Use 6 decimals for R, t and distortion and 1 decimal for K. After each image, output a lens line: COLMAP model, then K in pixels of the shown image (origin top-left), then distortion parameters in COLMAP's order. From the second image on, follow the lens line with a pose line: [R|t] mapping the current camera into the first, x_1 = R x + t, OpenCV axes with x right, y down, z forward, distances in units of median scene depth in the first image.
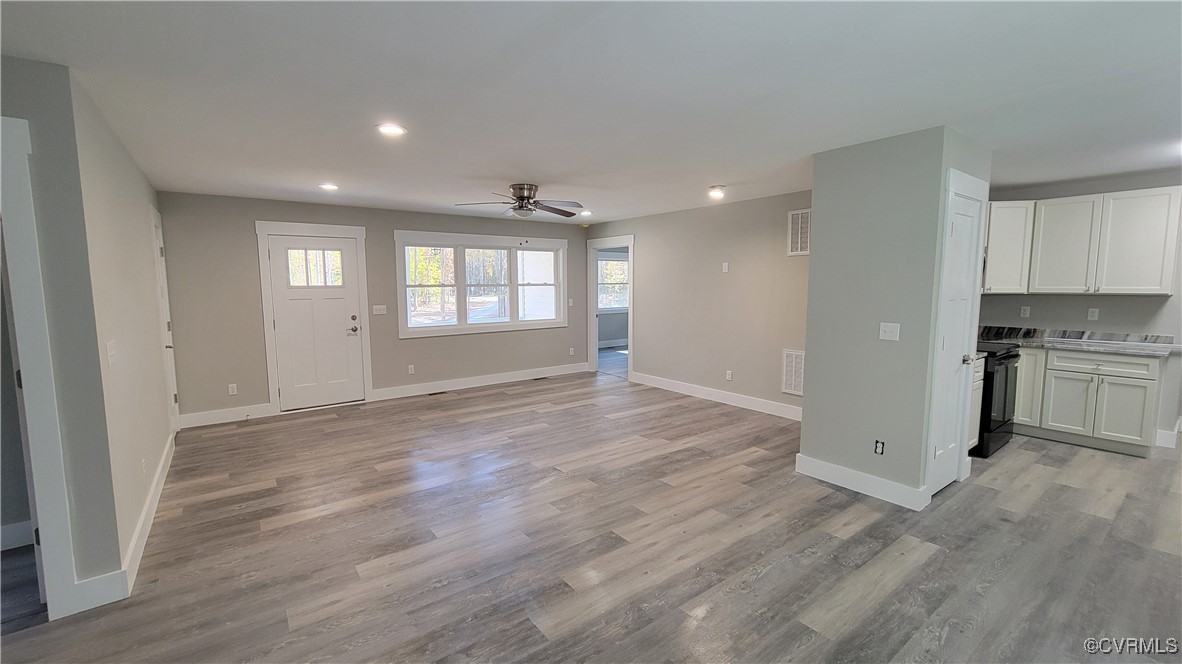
lens RADIAL K [[479.9, 0, 584.3], [0, 479.9, 331.0], [0, 0, 1]] dist [-0.001685, -0.000511]
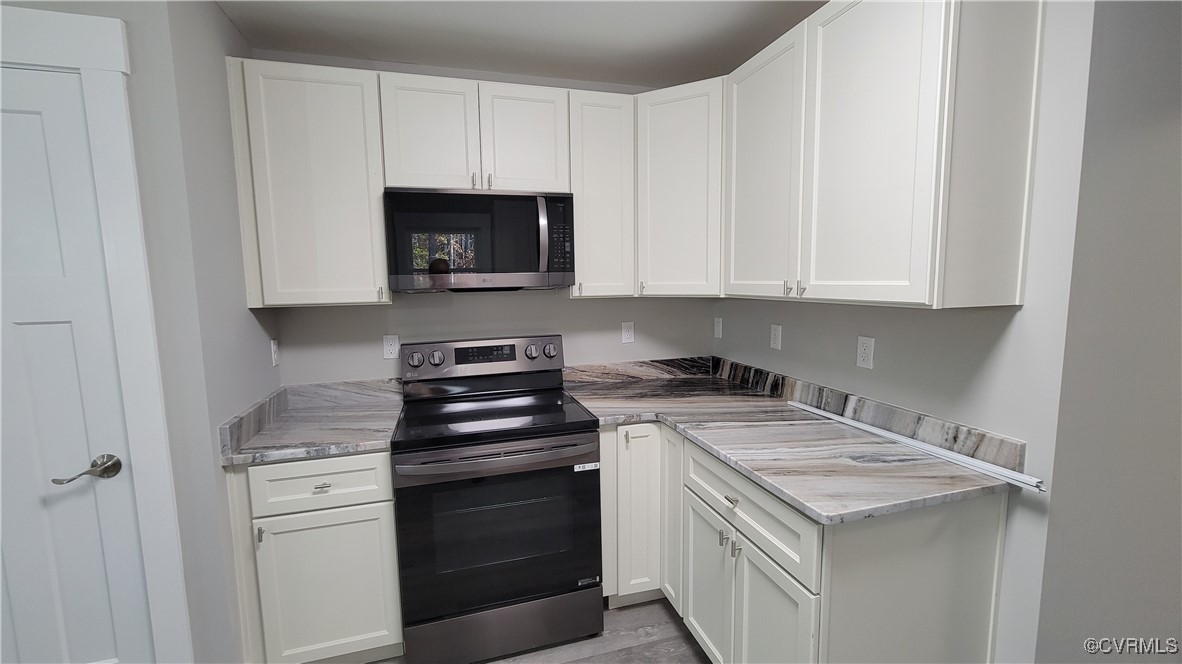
lens RADIAL K [[479.9, 0, 584.3], [0, 479.9, 331.0], [0, 0, 1]] dist [-0.001685, -0.000511]
pose [[0.936864, 0.025990, -0.348726, 1.061506], [-0.019903, 0.999581, 0.021028, -0.059532], [0.349126, -0.012759, 0.936989, 0.612790]]
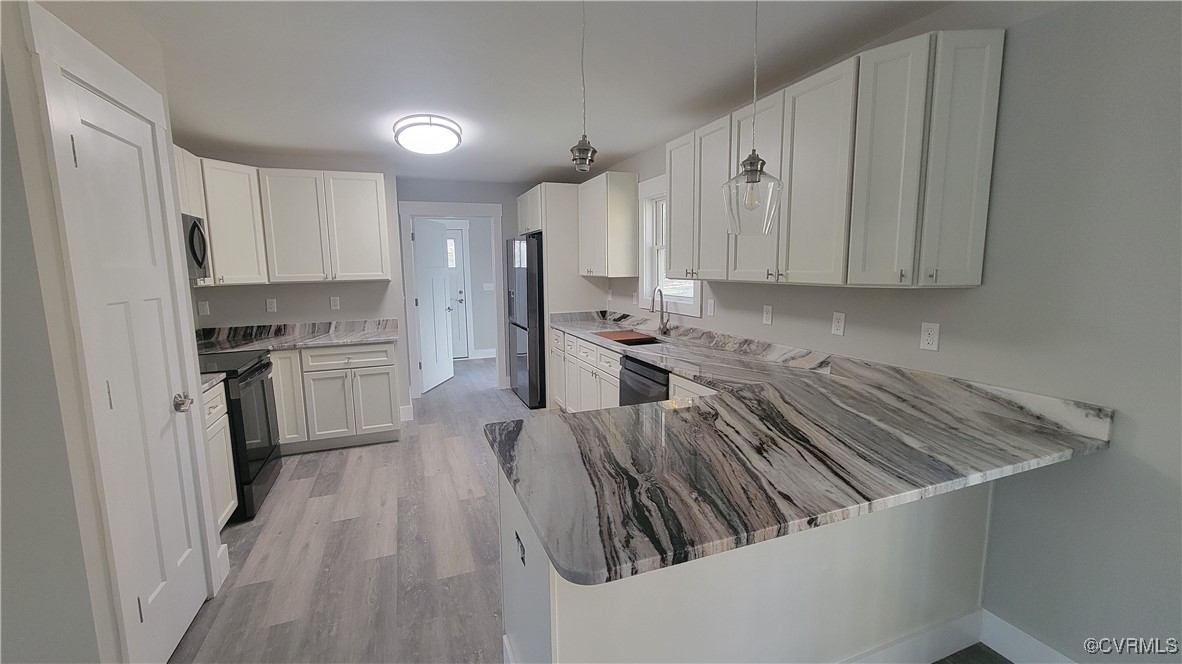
lens RADIAL K [[479.9, 0, 584.3], [0, 479.9, 331.0], [0, 0, 1]] dist [-0.001685, -0.000511]
pose [[0.266668, -0.127157, 0.955363, 0.306591], [0.110150, 0.988784, 0.100860, -0.023646], [-0.957473, 0.078337, 0.277684, 0.292843]]
